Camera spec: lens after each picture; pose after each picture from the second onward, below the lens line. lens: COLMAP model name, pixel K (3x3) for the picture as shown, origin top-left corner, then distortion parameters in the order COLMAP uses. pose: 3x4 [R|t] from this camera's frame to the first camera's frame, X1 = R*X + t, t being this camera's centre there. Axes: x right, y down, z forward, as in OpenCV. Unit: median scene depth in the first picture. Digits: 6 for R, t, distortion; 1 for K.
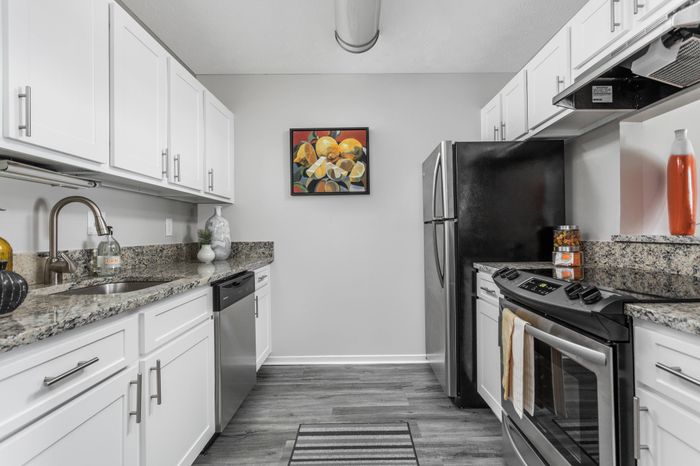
lens RADIAL K [[349.5, 0, 351.3], [0, 349.5, 231.7], [0, 0, 1]] dist [-0.000506, -0.000078]
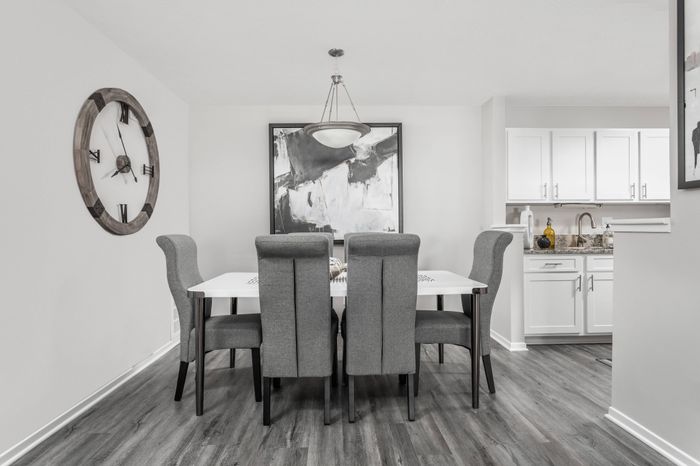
lens RADIAL K [[349.5, 0, 350.0], [0, 349.5, 230.9], [0, 0, 1]] dist [-0.000506, -0.000078]
pose [[0.059501, 0.015977, -0.998100, 2.063049], [0.014682, 0.999750, 0.016878, -0.050234], [0.998120, -0.015658, 0.059251, -1.050664]]
